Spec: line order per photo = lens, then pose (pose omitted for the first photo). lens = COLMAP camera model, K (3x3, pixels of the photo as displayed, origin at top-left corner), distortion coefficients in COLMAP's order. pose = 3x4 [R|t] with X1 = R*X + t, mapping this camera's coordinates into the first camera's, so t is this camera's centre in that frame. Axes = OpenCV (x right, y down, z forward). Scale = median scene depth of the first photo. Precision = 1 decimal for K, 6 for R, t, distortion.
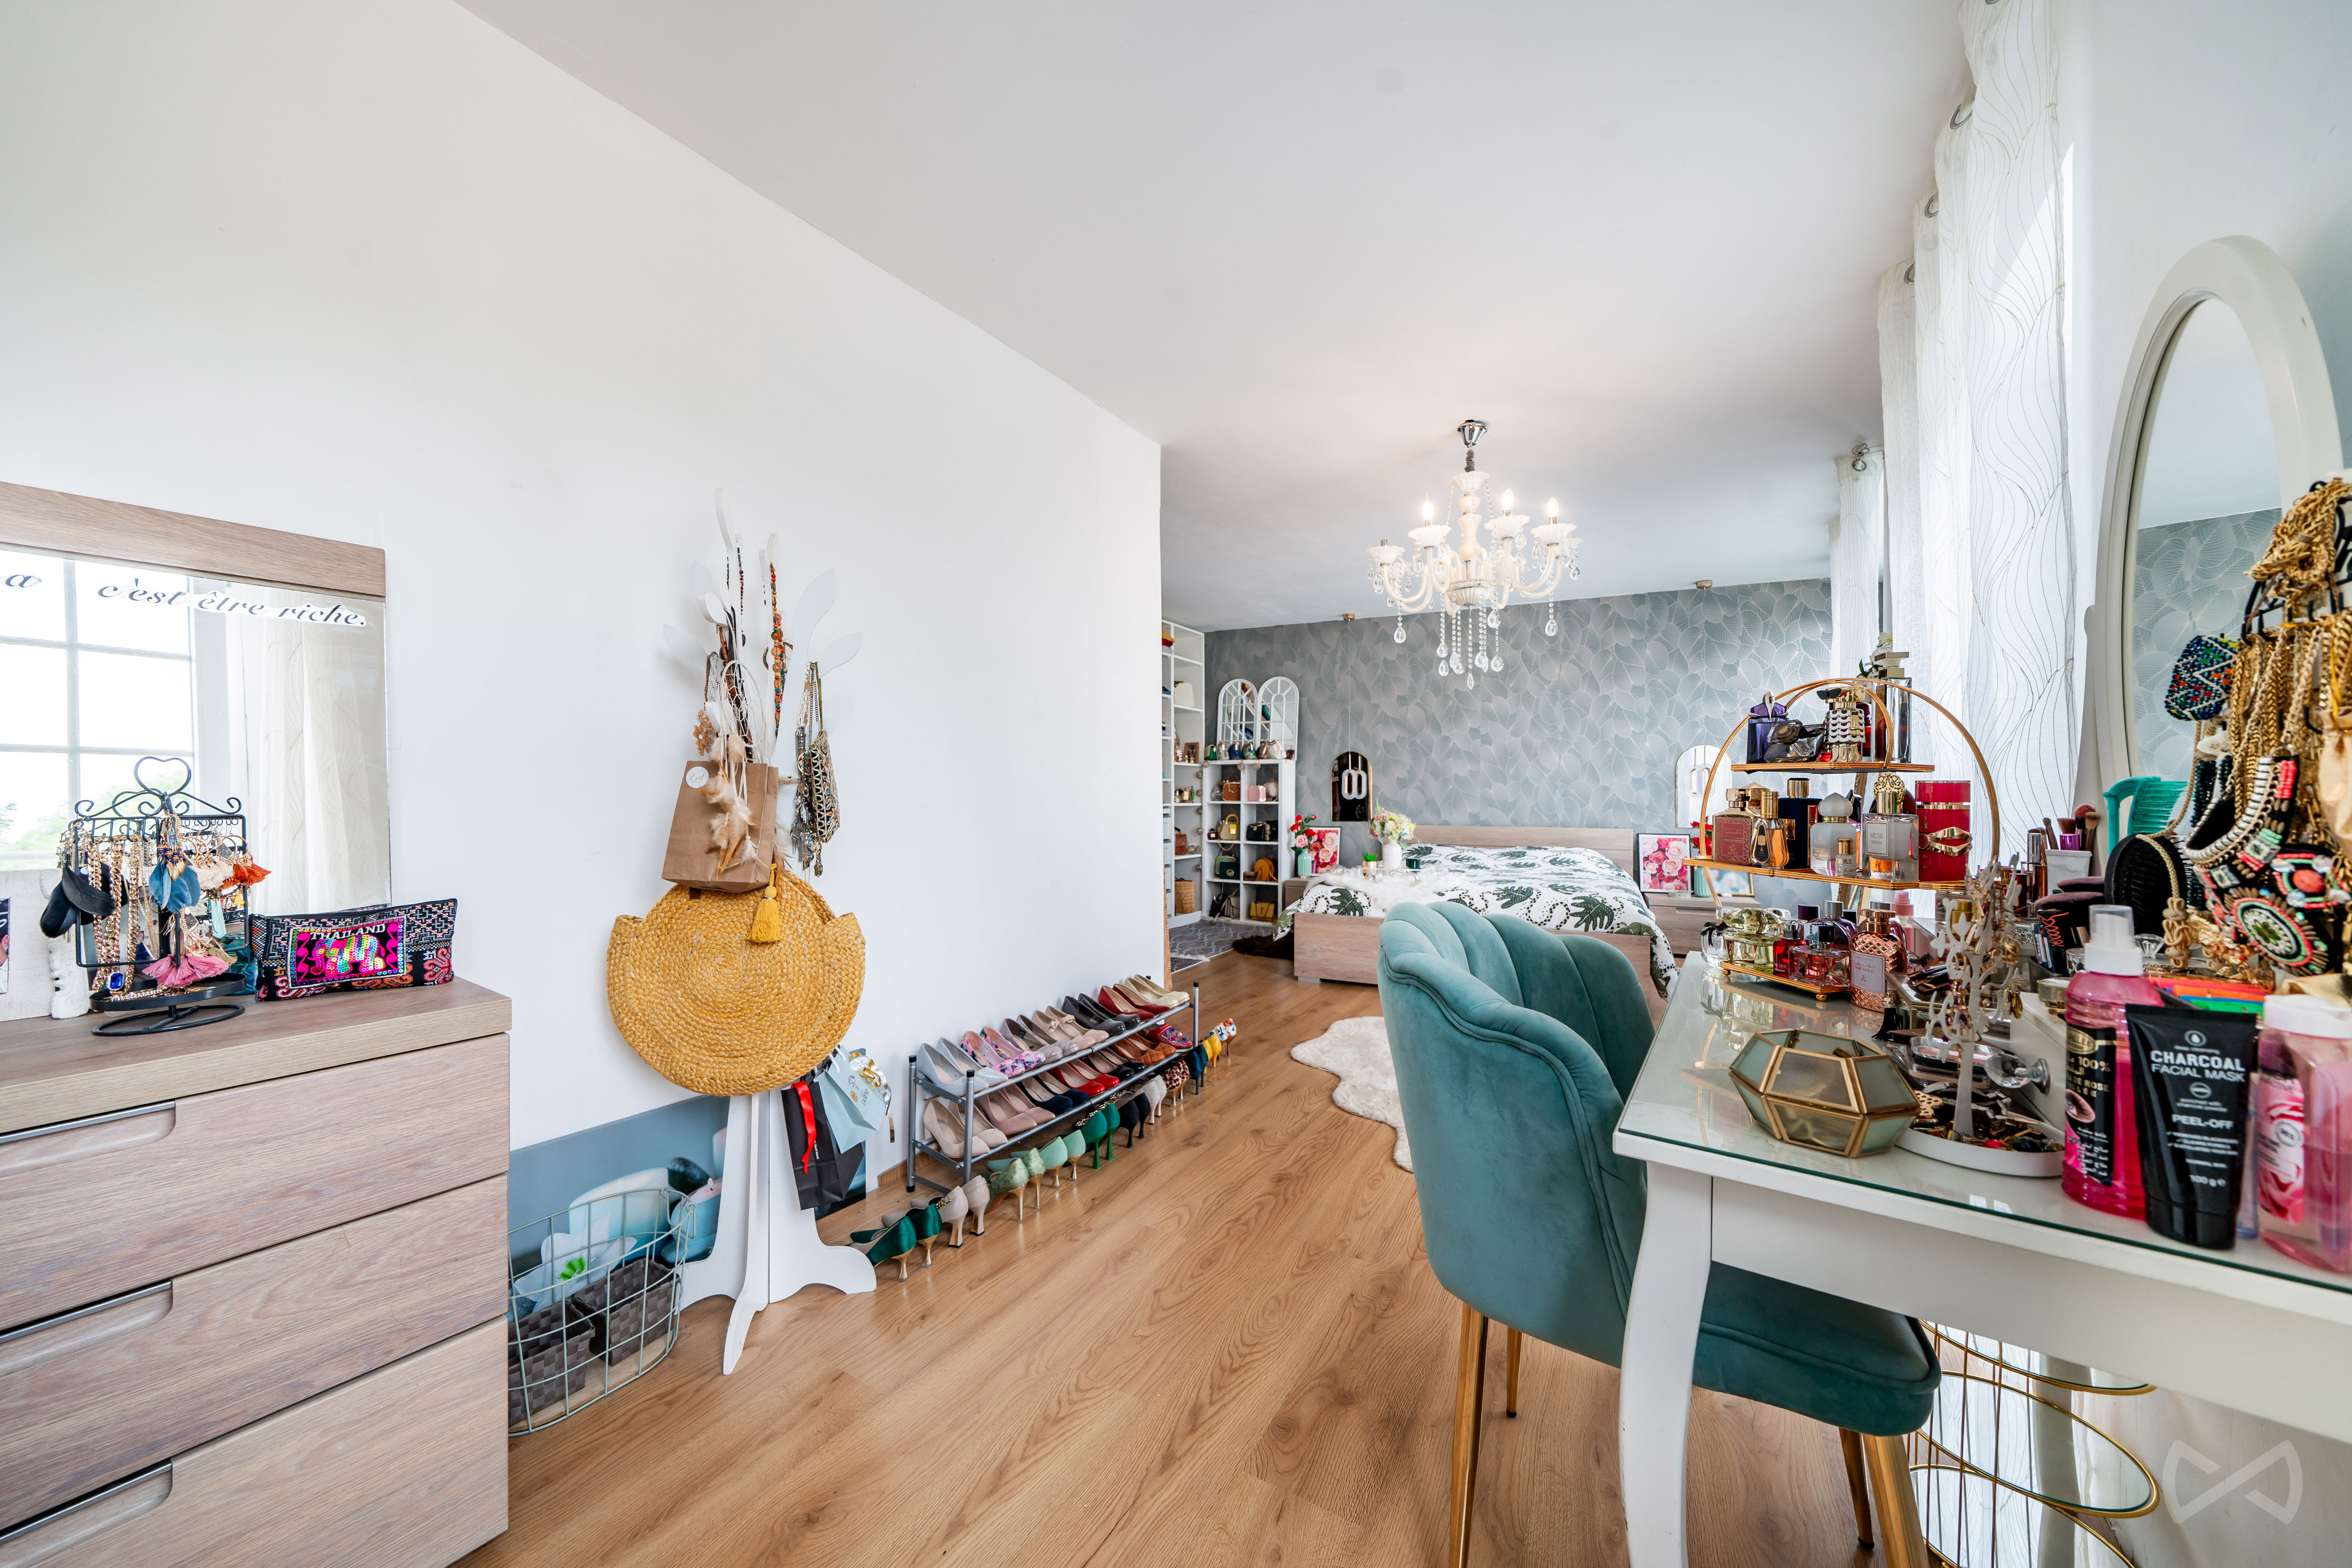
lens RADIAL K [[837.3, 0, 1180.3], [0, 837.3, 785.4], [0, 0, 1]] dist [-0.002301, -0.000187]
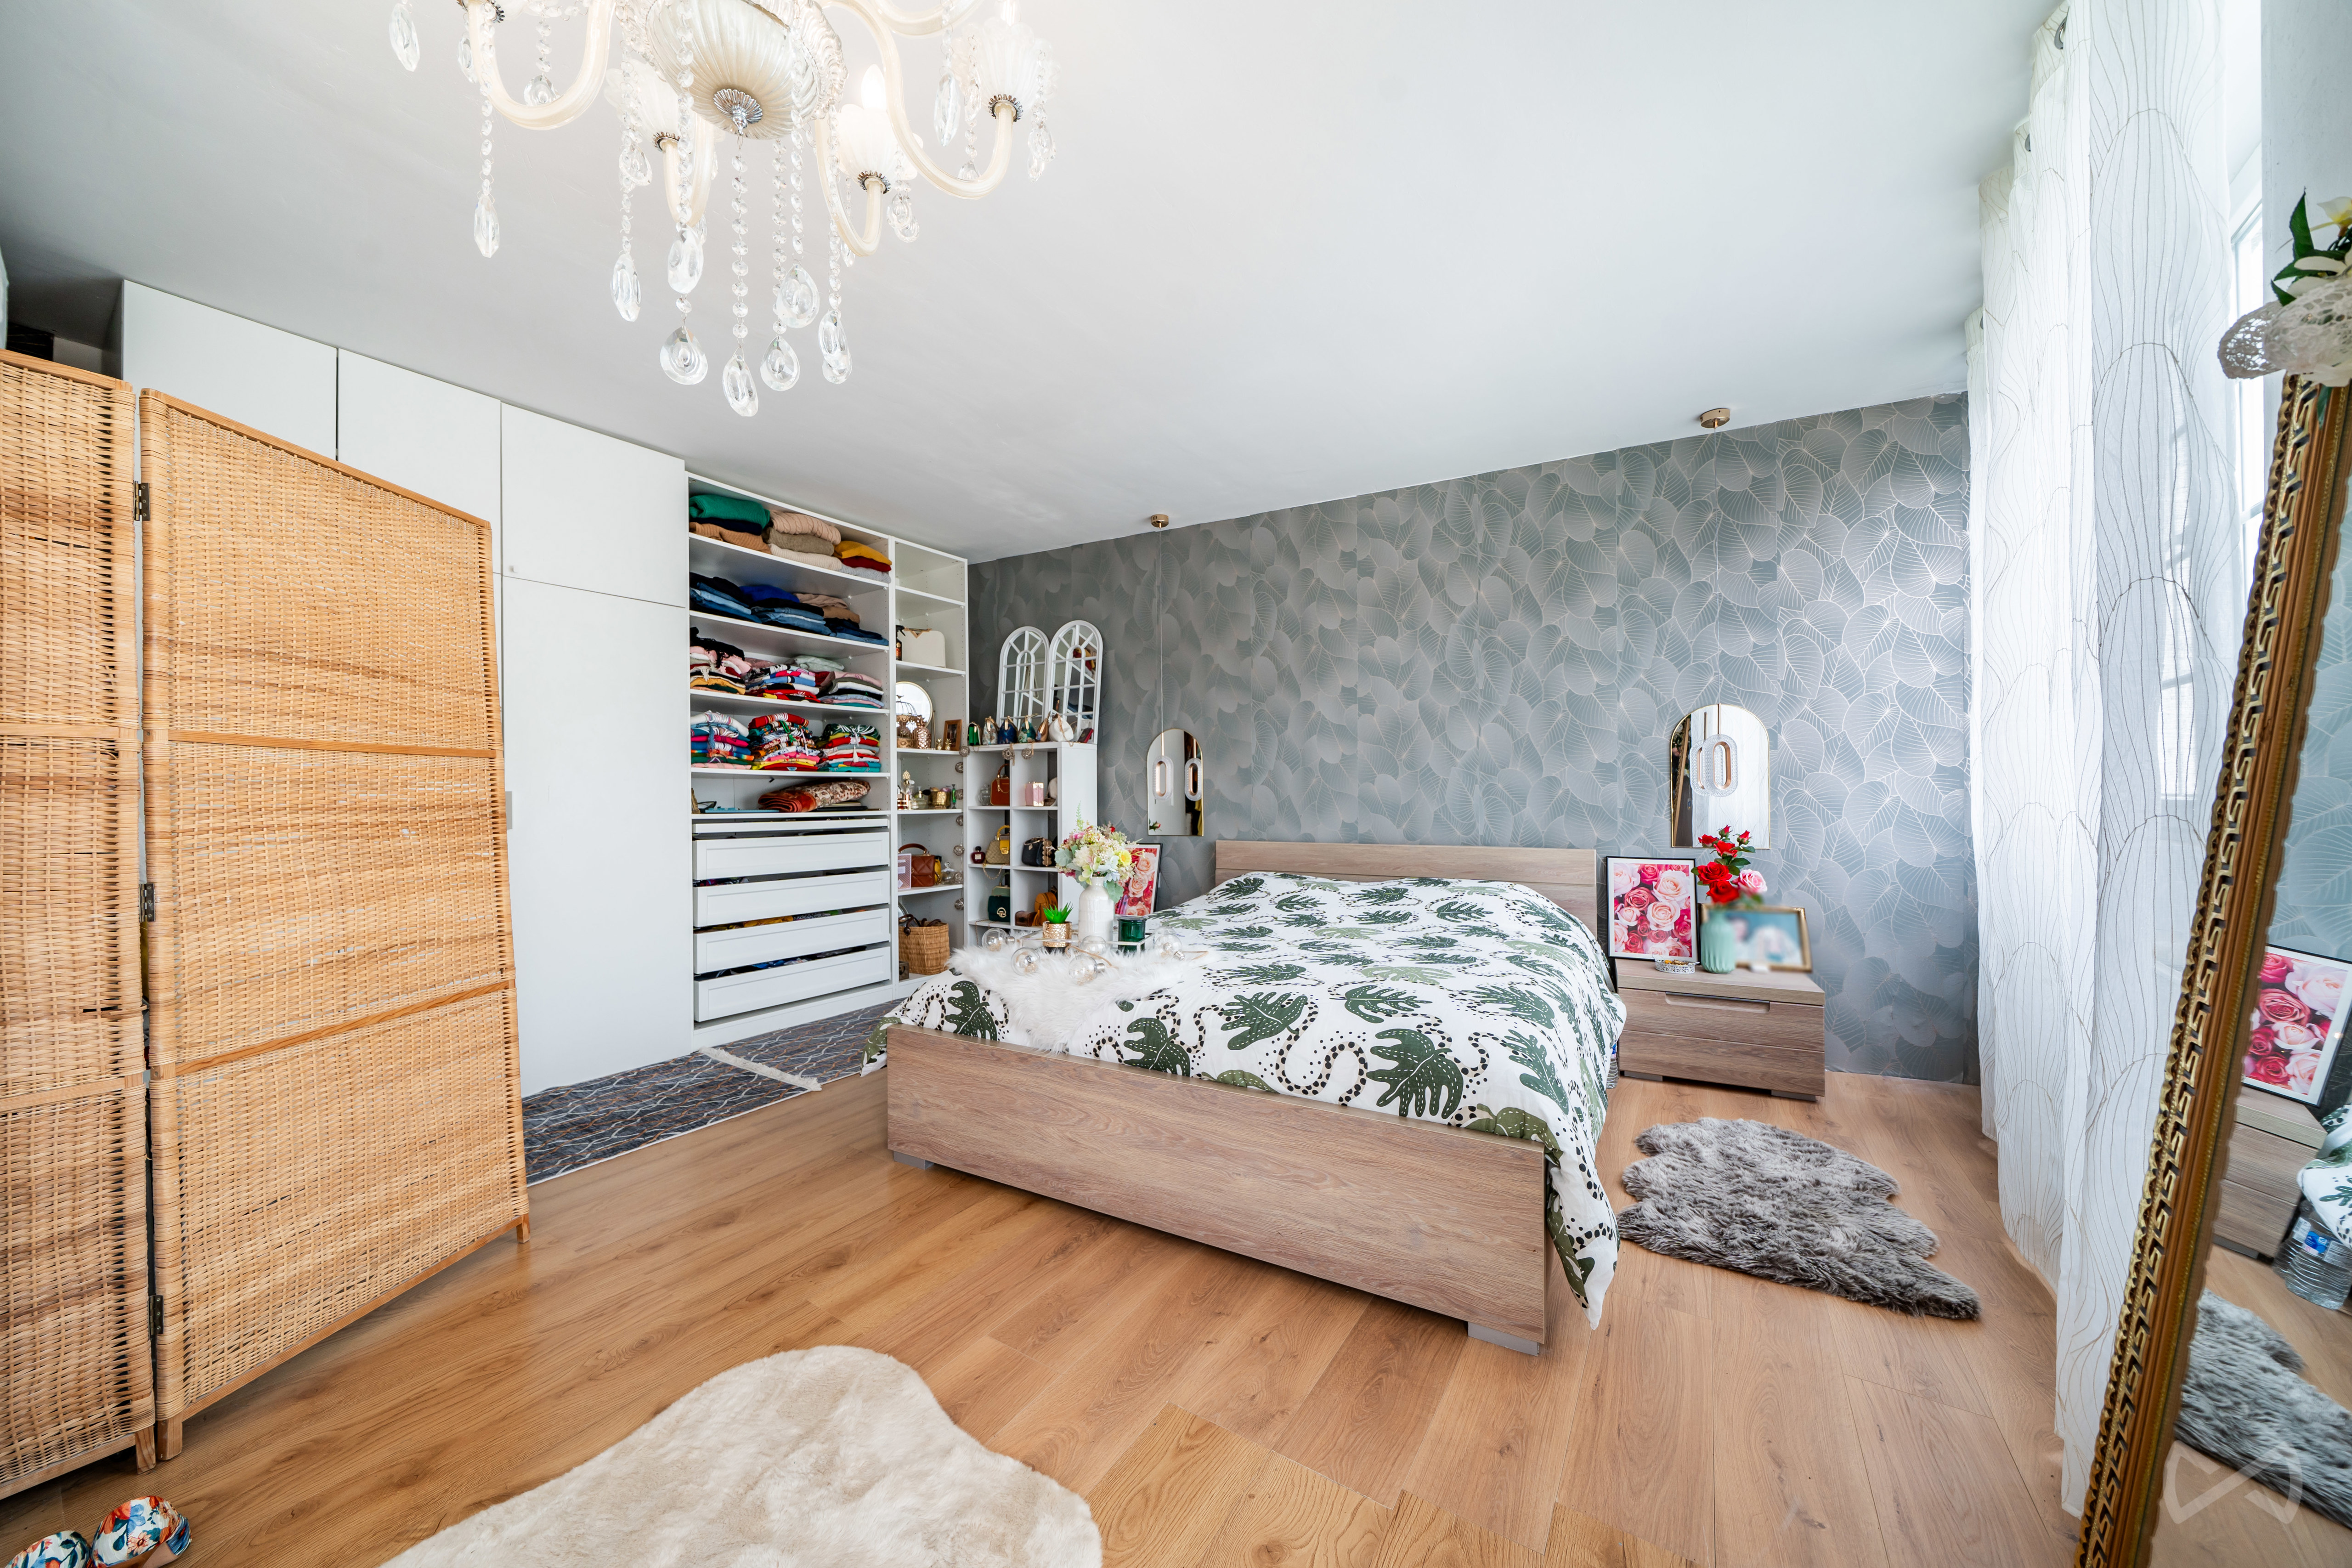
lens RADIAL K [[837.3, 0, 1171.3], [0, 837.3, 786.5], [0, 0, 1]] dist [-0.002301, -0.000187]
pose [[0.998757, -0.009755, -0.048889, 0.258249], [0.009880, 0.999949, 0.002312, 0.003254], [0.048864, -0.002792, 0.998802, 0.378393]]
